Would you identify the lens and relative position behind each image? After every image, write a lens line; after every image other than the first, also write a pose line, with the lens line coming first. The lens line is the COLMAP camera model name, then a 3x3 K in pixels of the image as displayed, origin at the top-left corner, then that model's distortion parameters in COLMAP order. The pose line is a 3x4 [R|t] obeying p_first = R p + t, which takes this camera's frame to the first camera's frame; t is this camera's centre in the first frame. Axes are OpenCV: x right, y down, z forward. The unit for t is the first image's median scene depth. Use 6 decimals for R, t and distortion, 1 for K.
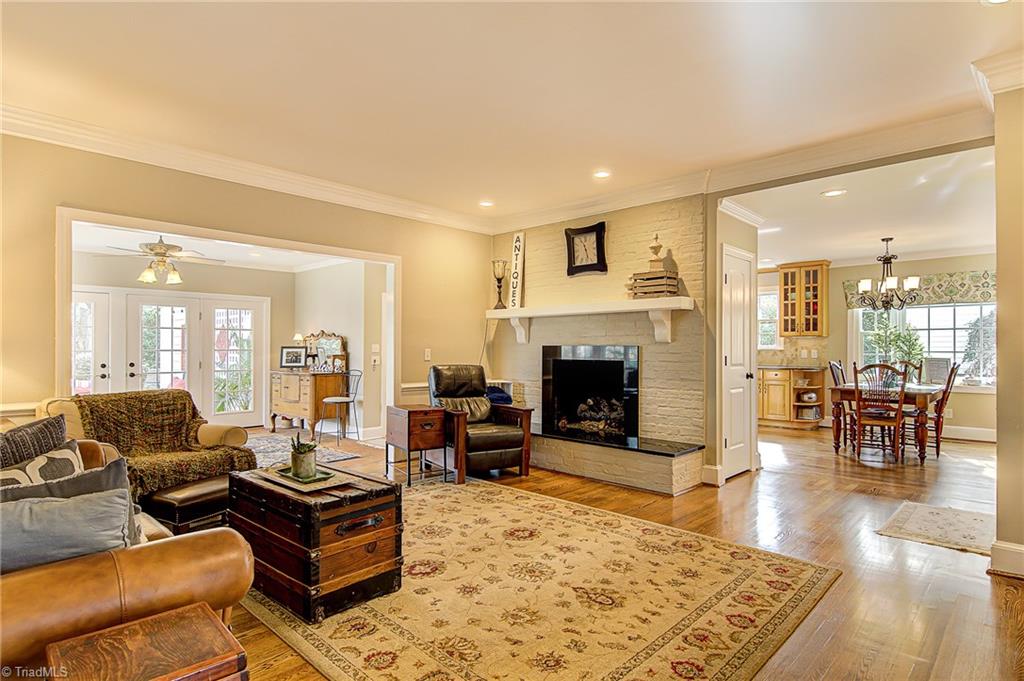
lens RADIAL K [[541.8, 0, 511.7], [0, 541.8, 334.5], [0, 0, 1]] dist [0.007880, -0.008761]
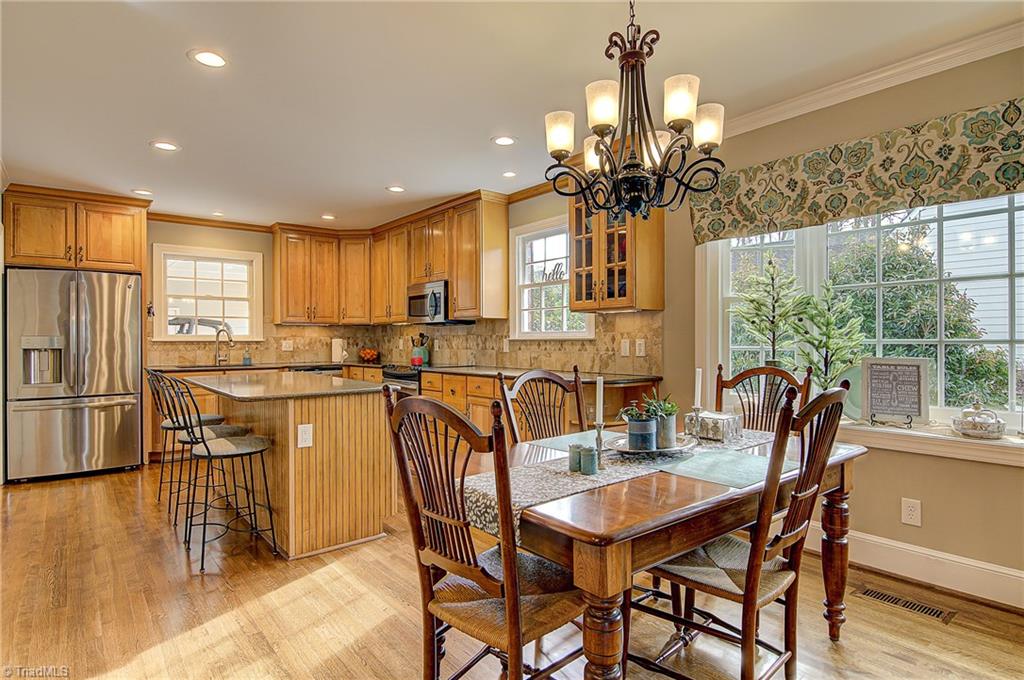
lens RADIAL K [[541.8, 0, 514.0], [0, 541.8, 342.1], [0, 0, 1]] dist [0.007880, -0.008761]
pose [[0.990634, -0.016781, -0.135507, 0.527023], [0.020277, 0.999495, 0.024461, 0.018392], [0.135028, -0.026980, 0.990474, 0.533488]]
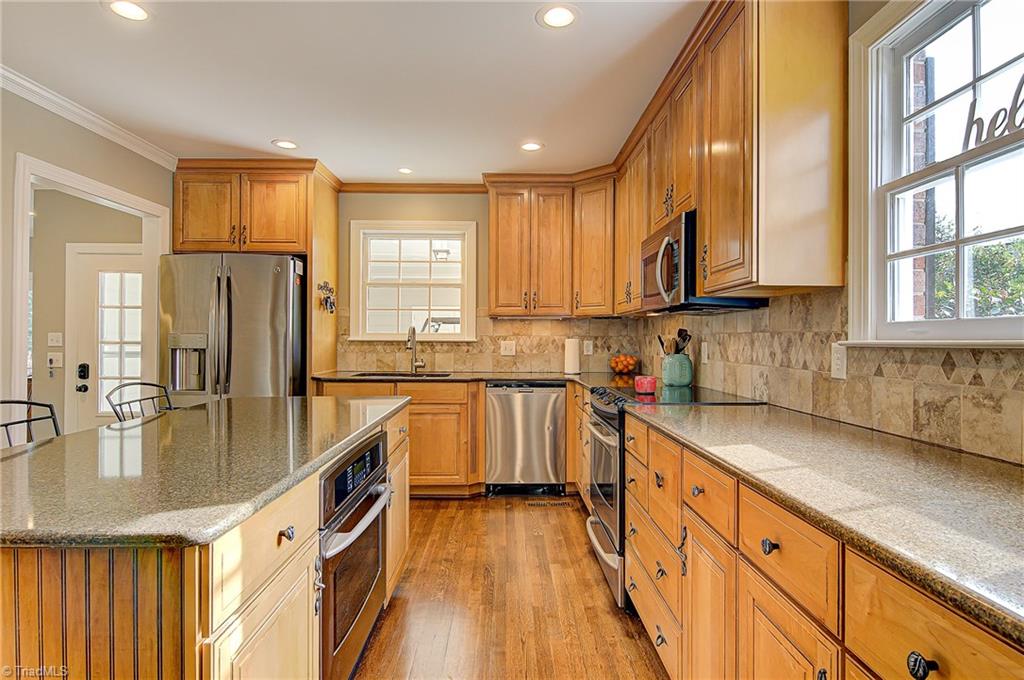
lens RADIAL K [[541.8, 0, 517.3], [0, 541.8, 337.9], [0, 0, 1]] dist [0.007880, -0.008761]
pose [[0.700367, -0.013031, -0.713664, 0.501460], [0.021054, 0.999775, 0.002406, 0.024642], [0.713473, -0.016710, 0.700484, 0.900904]]
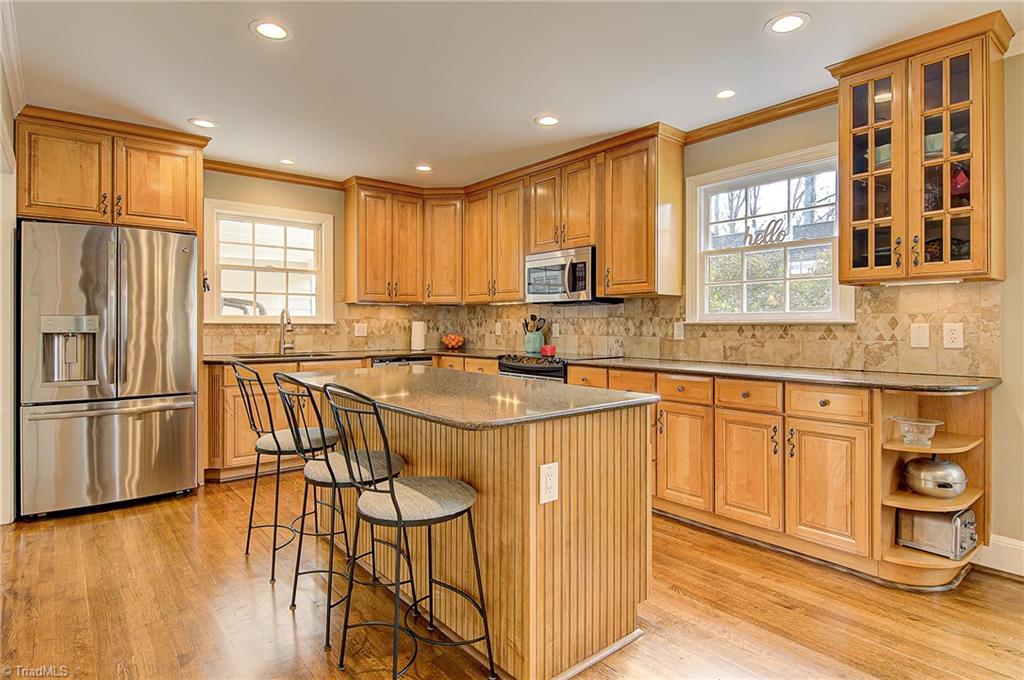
lens RADIAL K [[541.8, 0, 517.8], [0, 541.8, 326.5], [0, 0, 1]] dist [0.007880, -0.008761]
pose [[0.992257, -0.012433, -0.123580, 0.348490], [0.015559, 0.999582, 0.024363, 0.019587], [0.123226, -0.026097, 0.992035, 0.663389]]
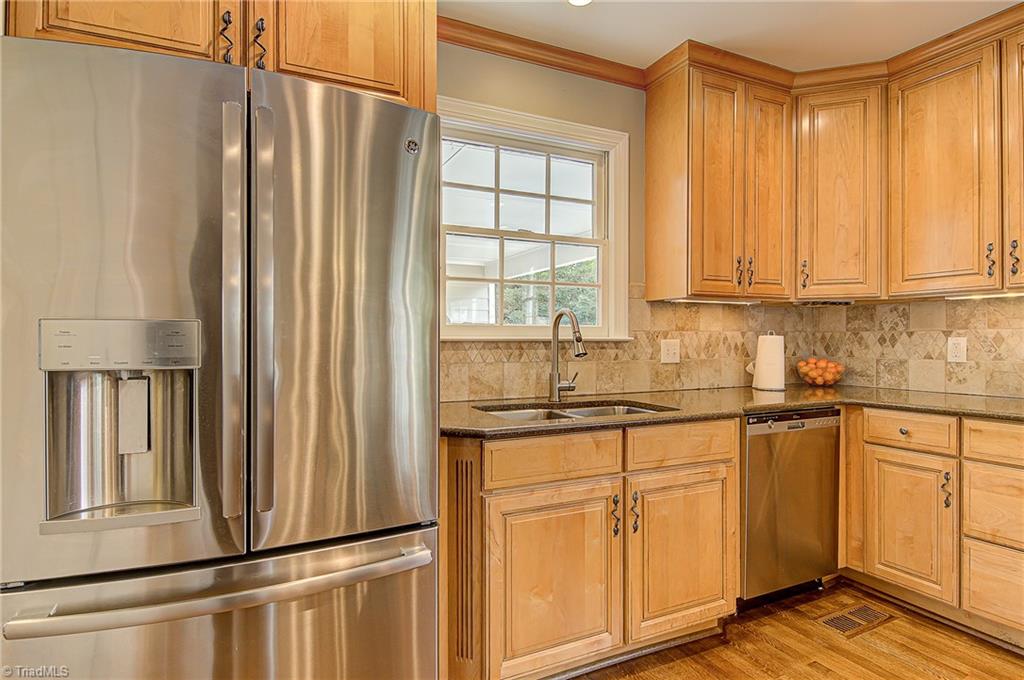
lens RADIAL K [[541.8, 0, 515.3], [0, 541.8, 342.1], [0, 0, 1]] dist [0.007880, -0.008761]
pose [[0.931343, -0.013165, -0.363905, 0.106538], [0.022167, 0.999543, 0.020570, 0.021374], [0.363468, -0.027224, 0.931209, 0.935214]]
